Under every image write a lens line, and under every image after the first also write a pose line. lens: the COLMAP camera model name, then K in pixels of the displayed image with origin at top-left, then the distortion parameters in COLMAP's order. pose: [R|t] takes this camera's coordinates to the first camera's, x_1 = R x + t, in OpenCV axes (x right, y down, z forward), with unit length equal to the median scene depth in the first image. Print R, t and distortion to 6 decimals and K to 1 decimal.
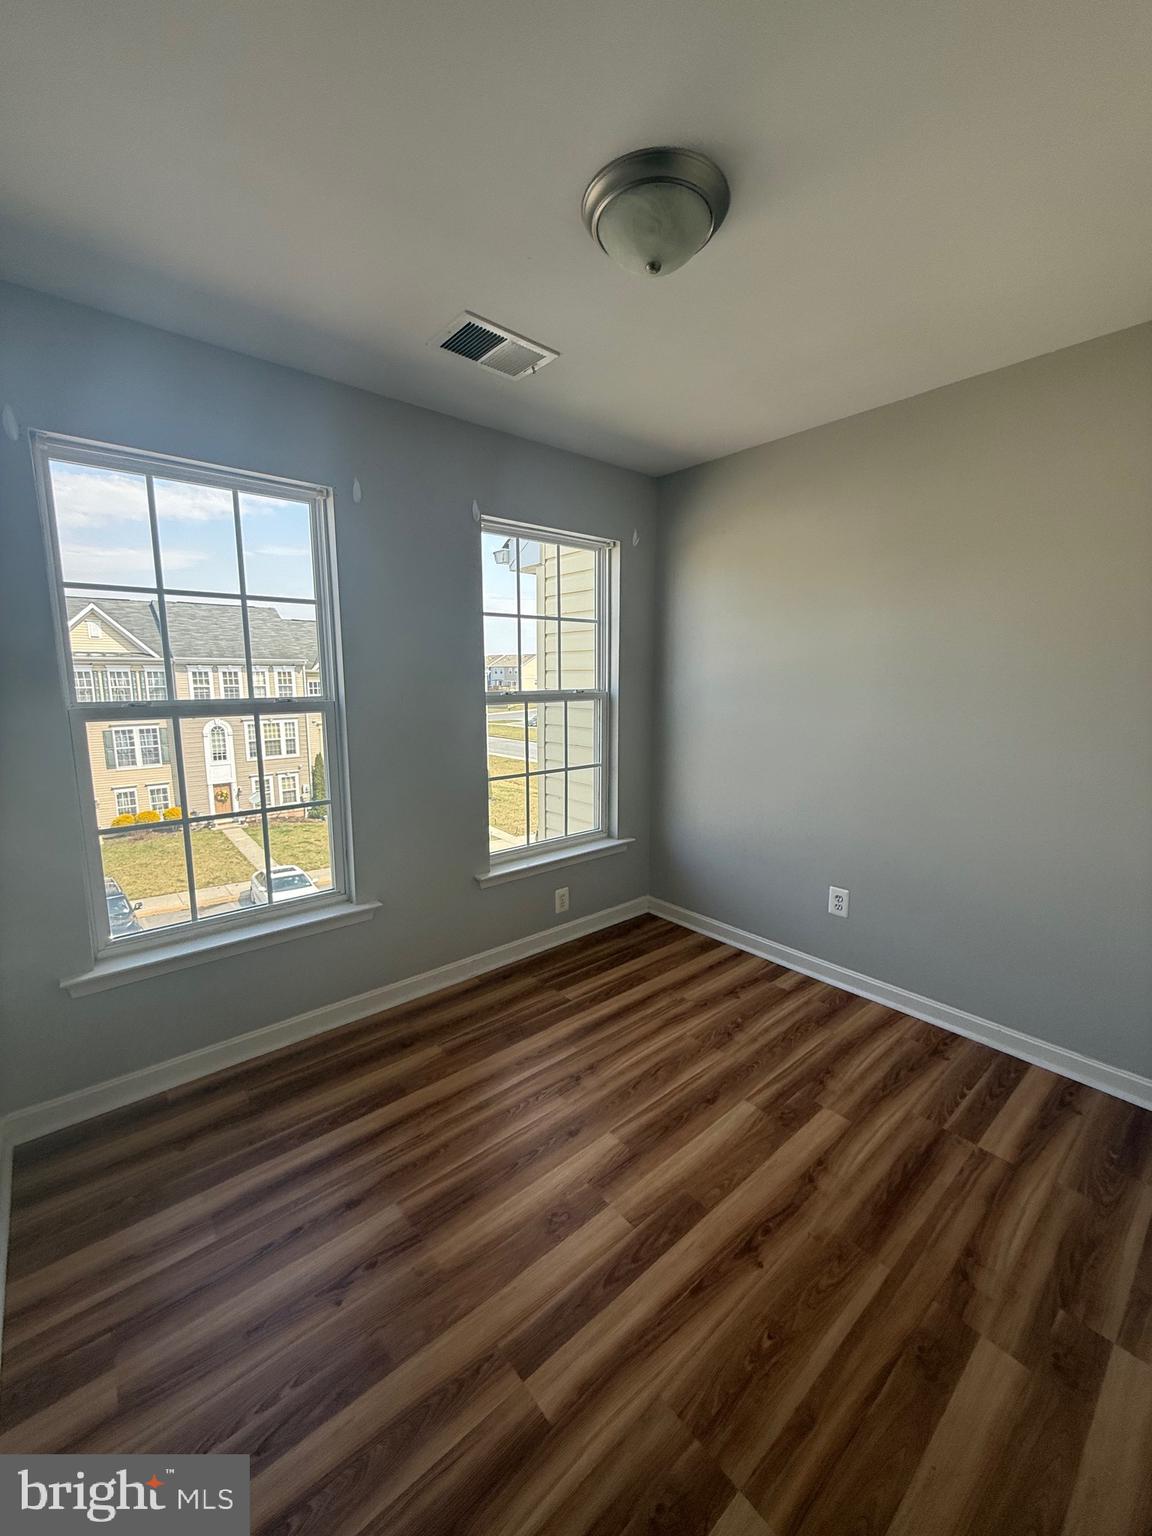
lens RADIAL K [[610.3, 0, 582.7], [0, 610.3, 776.4], [0, 0, 1]] dist [-0.000881, 0.000788]
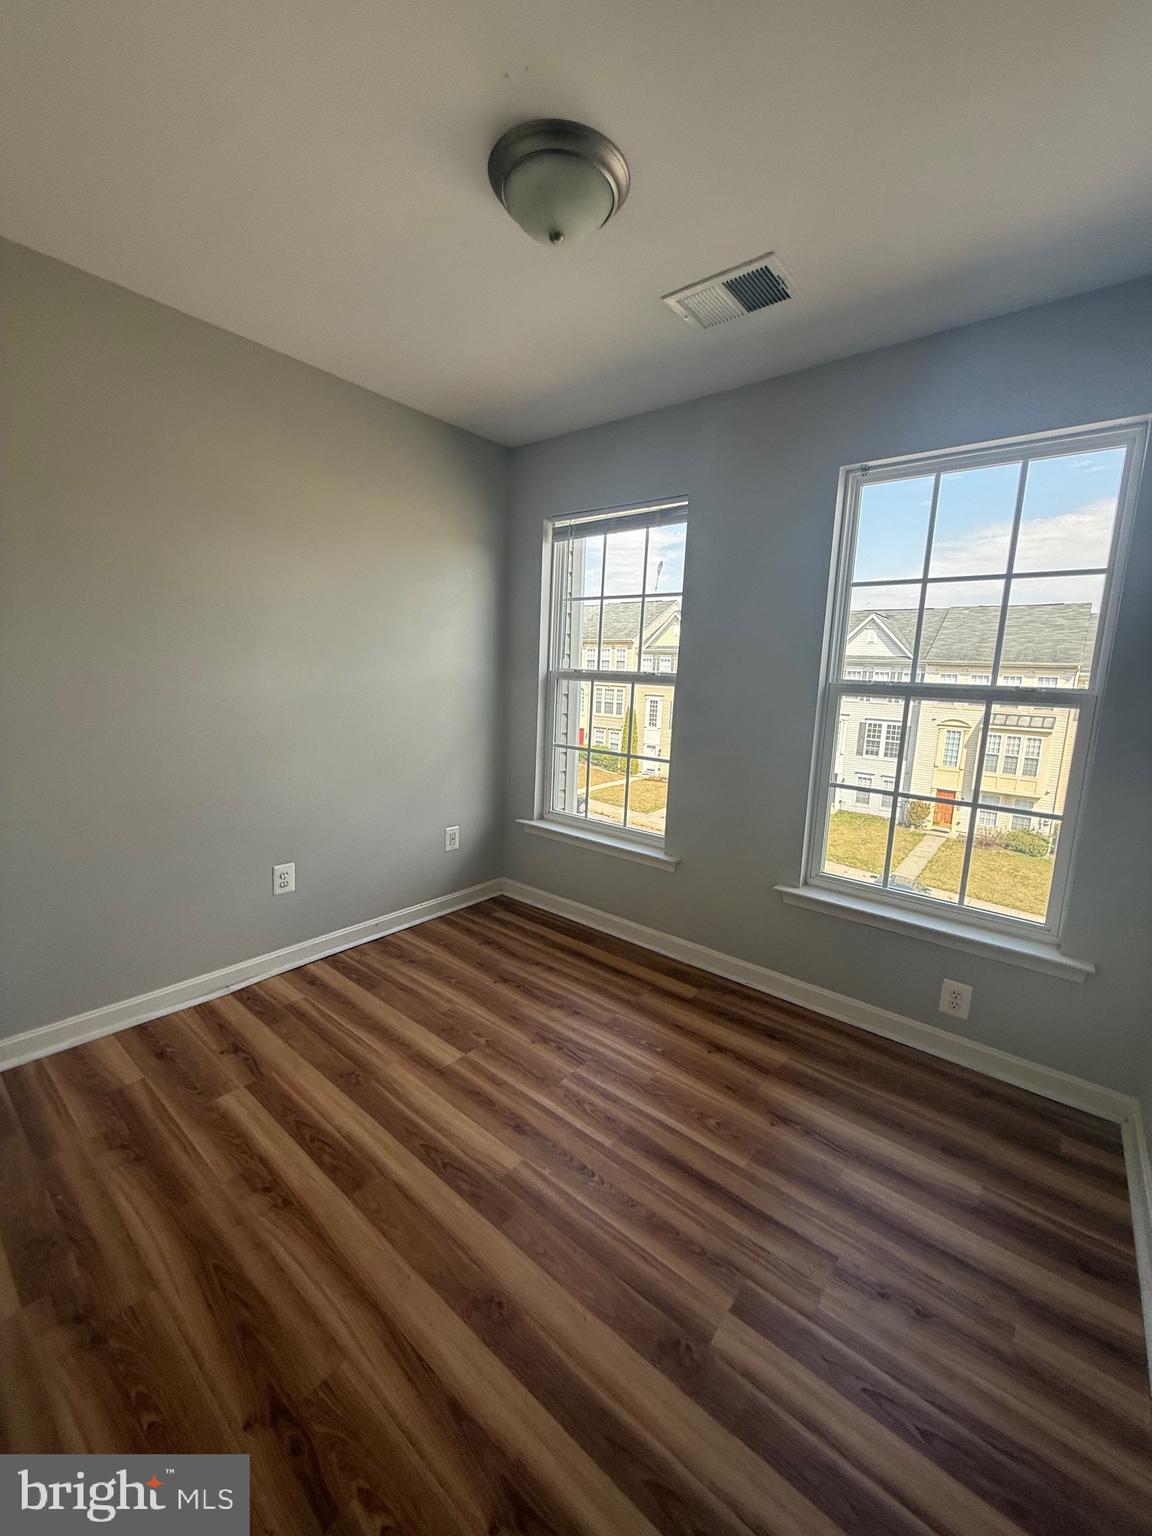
lens RADIAL K [[610.3, 0, 570.5], [0, 610.3, 780.1], [0, 0, 1]] dist [-0.000881, 0.000788]
pose [[0.169299, 0.216273, -0.961542, 0.608712], [-0.185347, 0.965205, 0.184463, -0.096395], [0.967979, 0.146989, 0.203494, 0.500925]]
